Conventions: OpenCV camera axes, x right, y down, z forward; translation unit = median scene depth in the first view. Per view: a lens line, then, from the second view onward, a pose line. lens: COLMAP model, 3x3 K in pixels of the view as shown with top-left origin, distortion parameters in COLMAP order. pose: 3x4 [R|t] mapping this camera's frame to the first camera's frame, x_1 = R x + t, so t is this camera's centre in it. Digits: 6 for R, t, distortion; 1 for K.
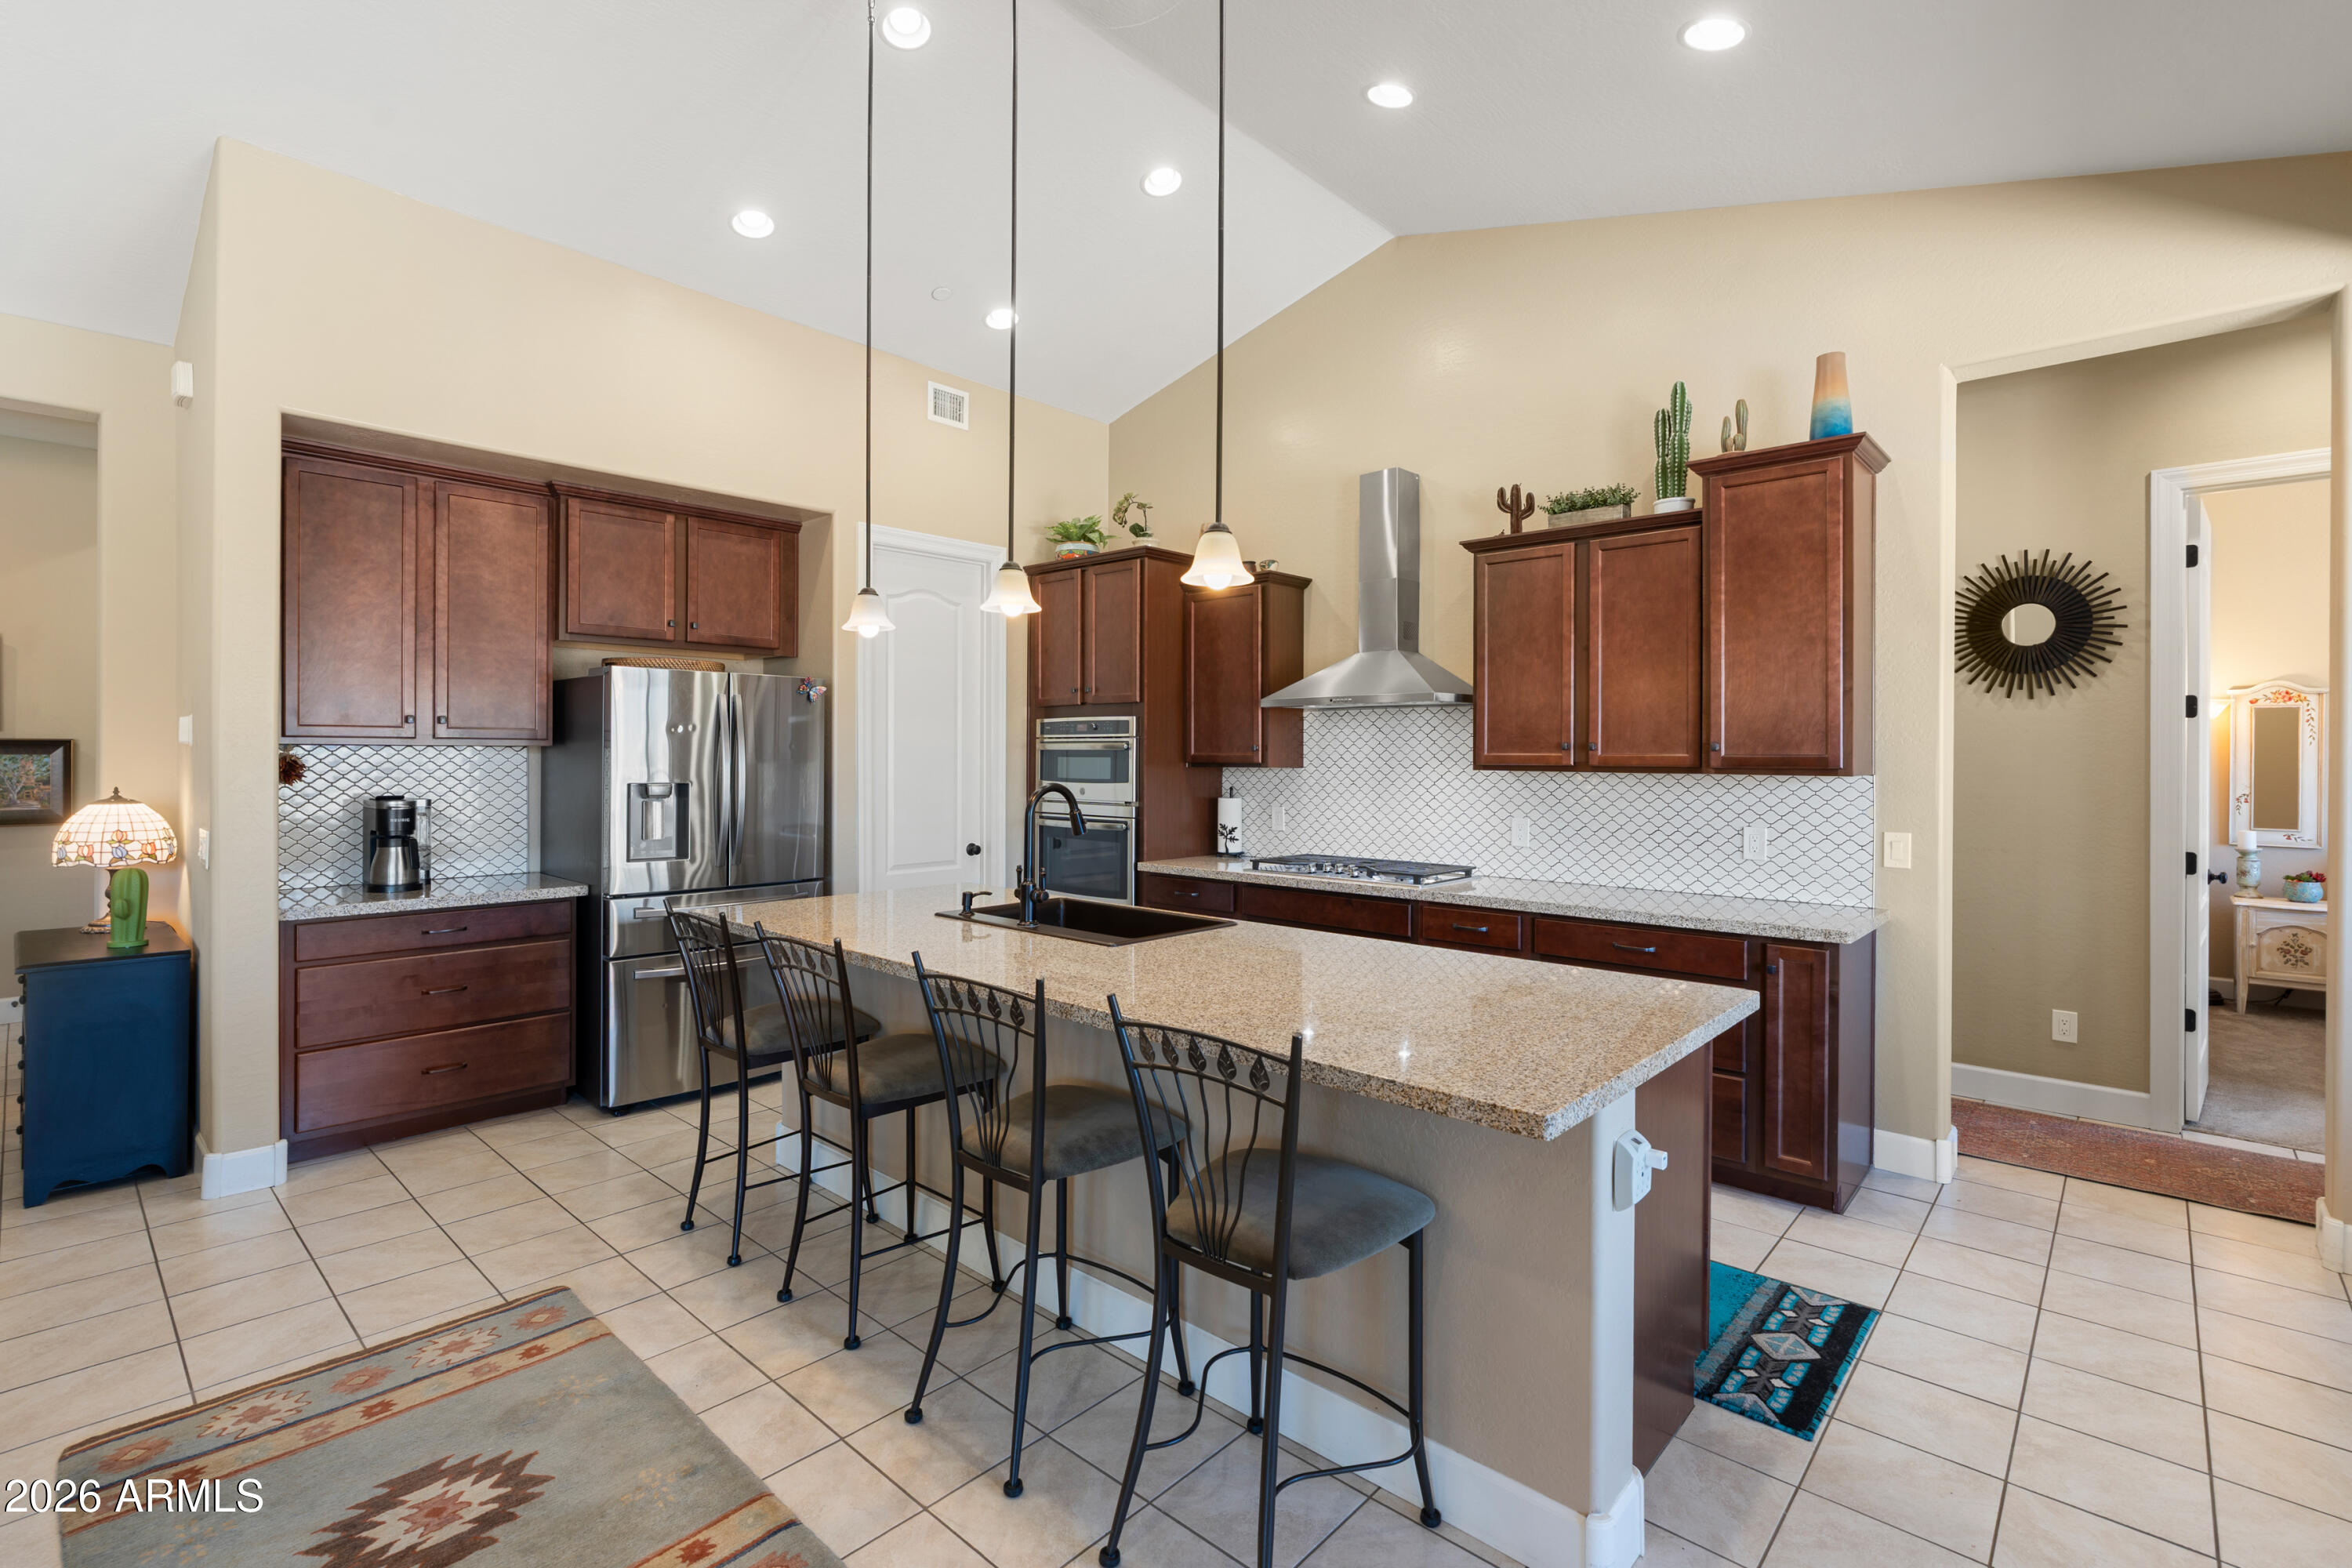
lens RADIAL K [[1075.7, 0, 1173.1], [0, 1075.7, 749.6], [0, 0, 1]] dist [-0.007956, 0.004317]
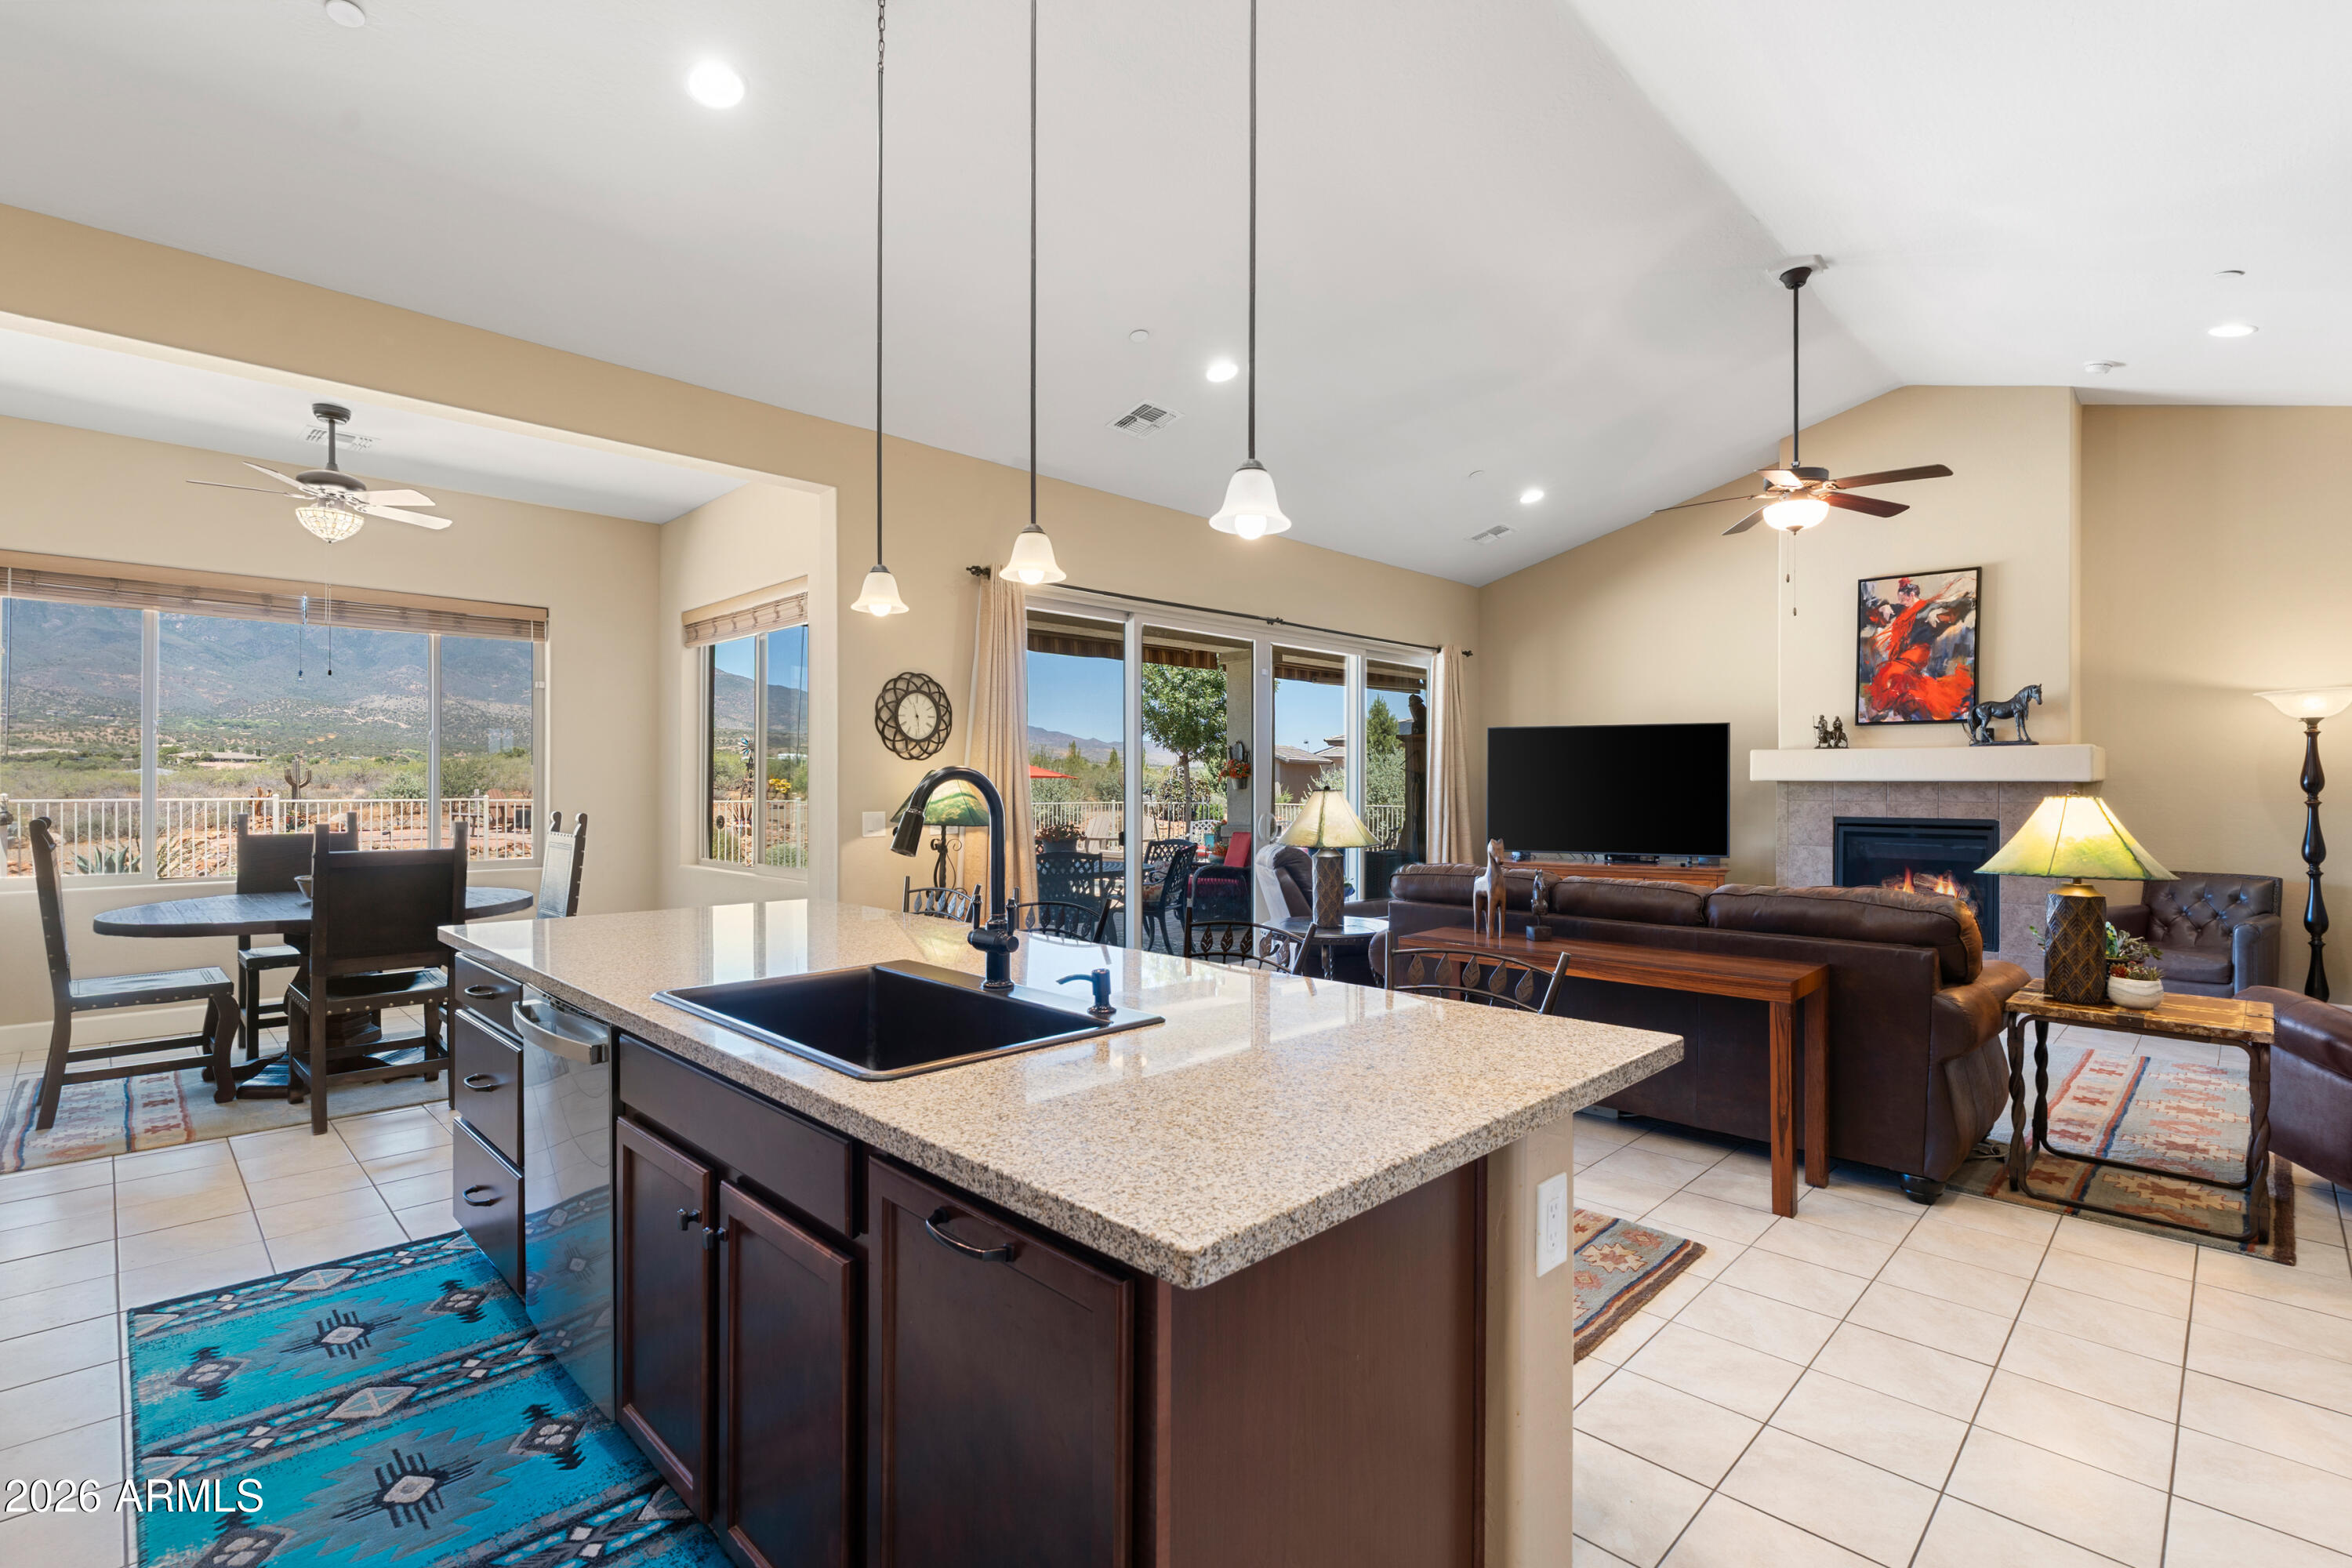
lens RADIAL K [[1075.7, 0, 1185.8], [0, 1075.7, 790.5], [0, 0, 1]] dist [-0.007956, 0.004317]
pose [[-0.998948, -0.006966, 0.045319, -0.216042], [-0.007057, 0.999973, -0.001850, 0.036245], [-0.045305, -0.002168, -0.998971, 1.254995]]
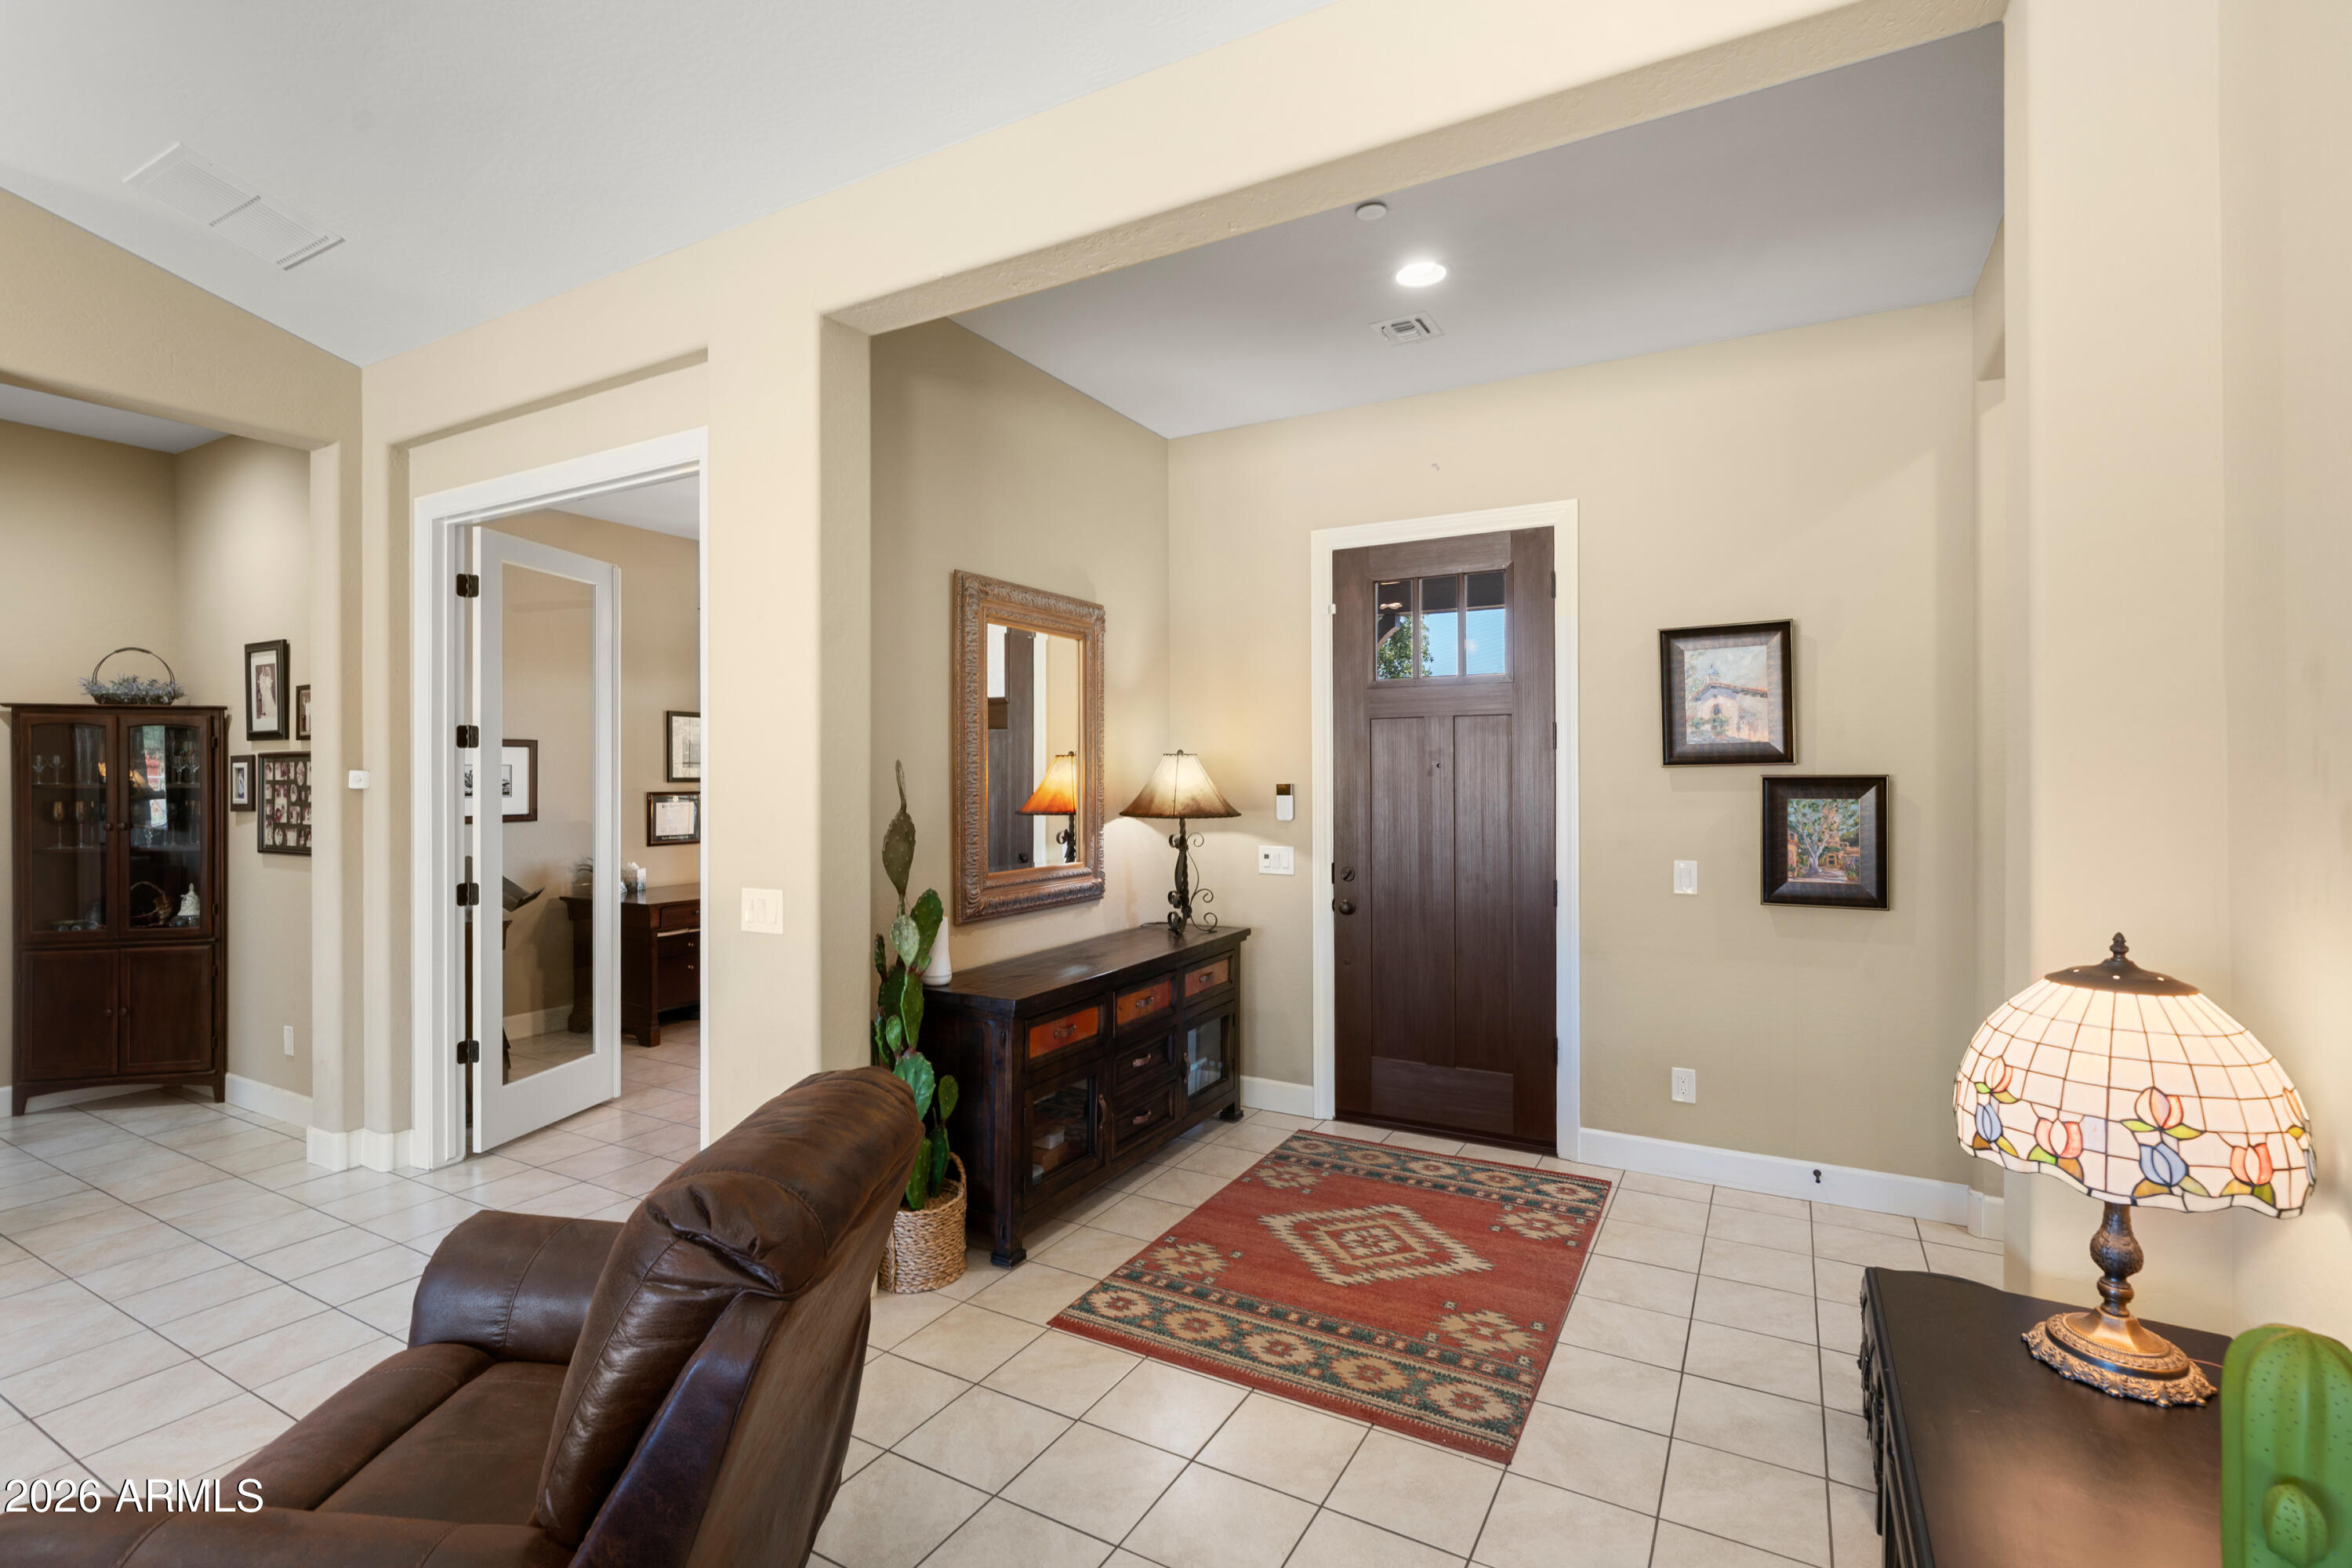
lens RADIAL K [[1075.7, 0, 1171.0], [0, 1075.7, 776.2], [0, 0, 1]] dist [-0.007956, 0.004317]
pose [[0.228993, -0.003135, -0.973423, -0.698271], [0.006861, 0.999975, -0.001606, -0.014185], [0.973404, -0.006311, 0.229009, 0.611625]]
